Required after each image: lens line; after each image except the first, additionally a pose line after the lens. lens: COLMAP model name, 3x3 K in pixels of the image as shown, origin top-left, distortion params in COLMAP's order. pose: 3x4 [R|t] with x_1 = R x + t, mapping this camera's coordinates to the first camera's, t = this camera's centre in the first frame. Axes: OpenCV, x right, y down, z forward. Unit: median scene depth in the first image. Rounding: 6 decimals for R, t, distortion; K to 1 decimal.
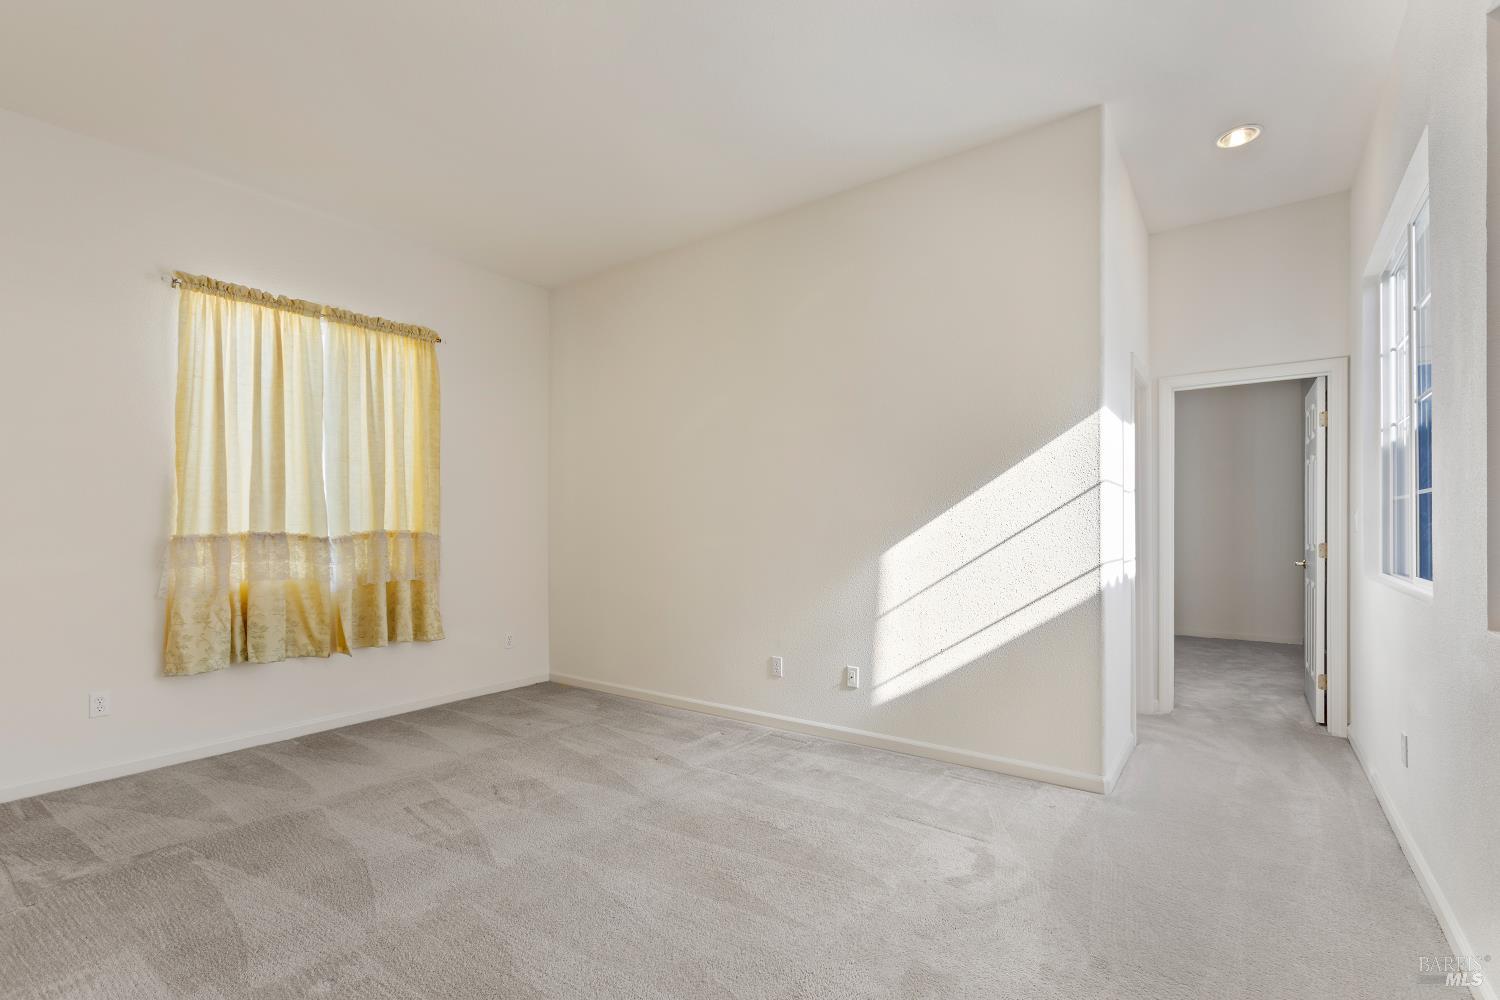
lens RADIAL K [[672.9, 0, 752.2], [0, 672.9, 527.0], [0, 0, 1]] dist [-0.009551, 0.006174]
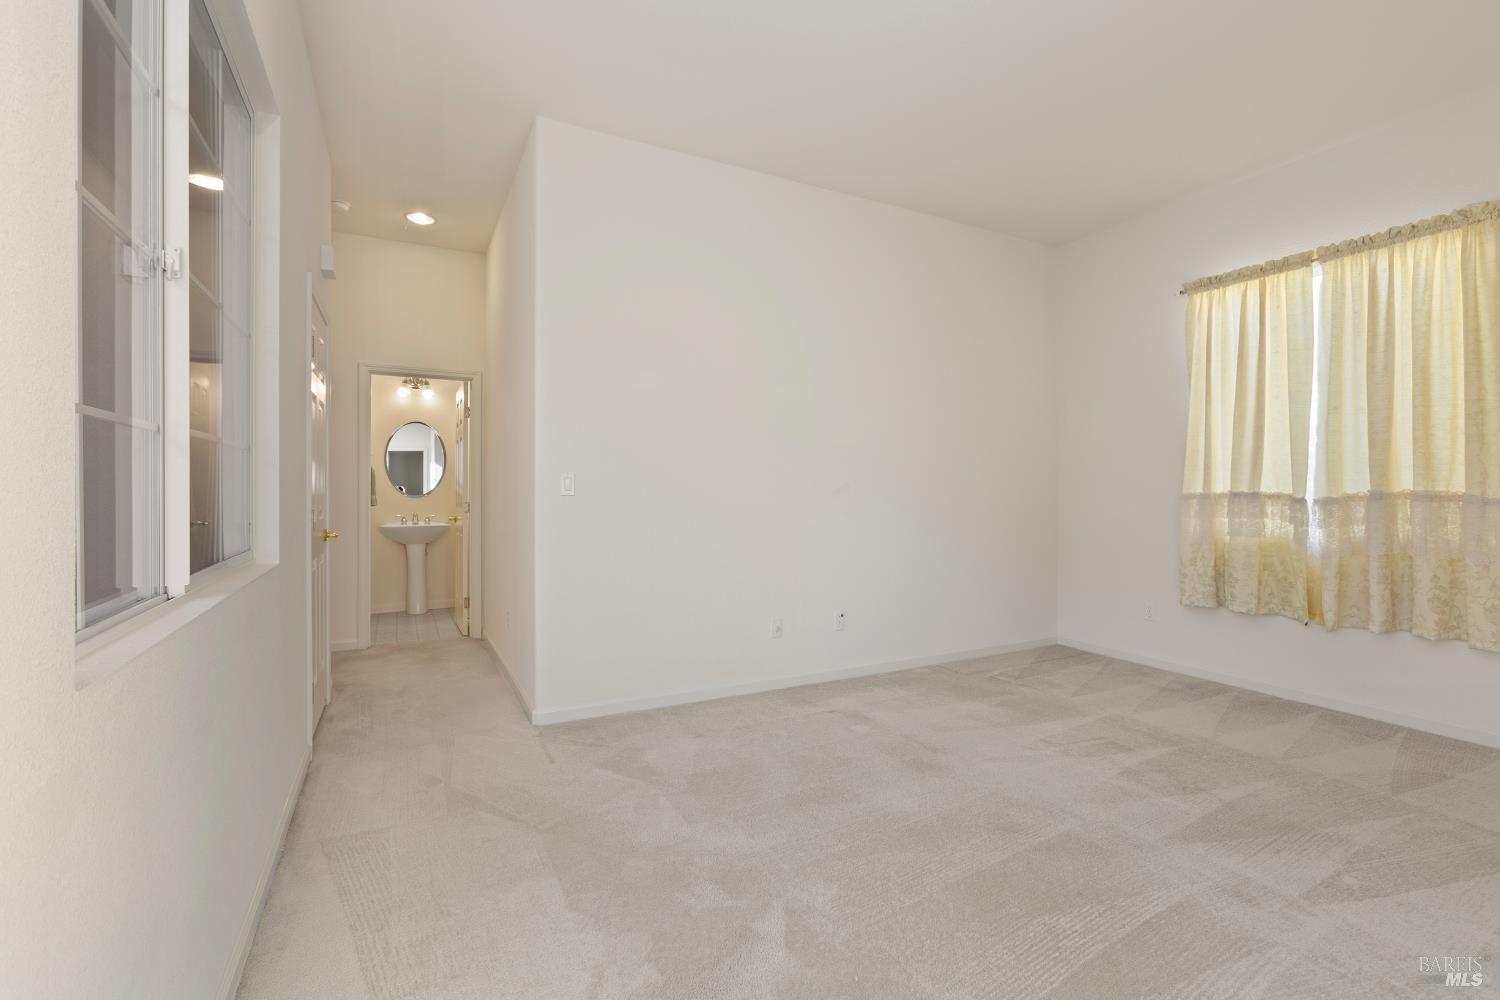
lens RADIAL K [[672.9, 0, 751.1], [0, 672.9, 503.9], [0, 0, 1]] dist [-0.009551, 0.006174]
pose [[-0.444439, 0.019687, -0.895593, 0.588959], [-0.003609, 0.999711, 0.023767, 0.004403], [0.895802, 0.013795, -0.444240, 0.766782]]
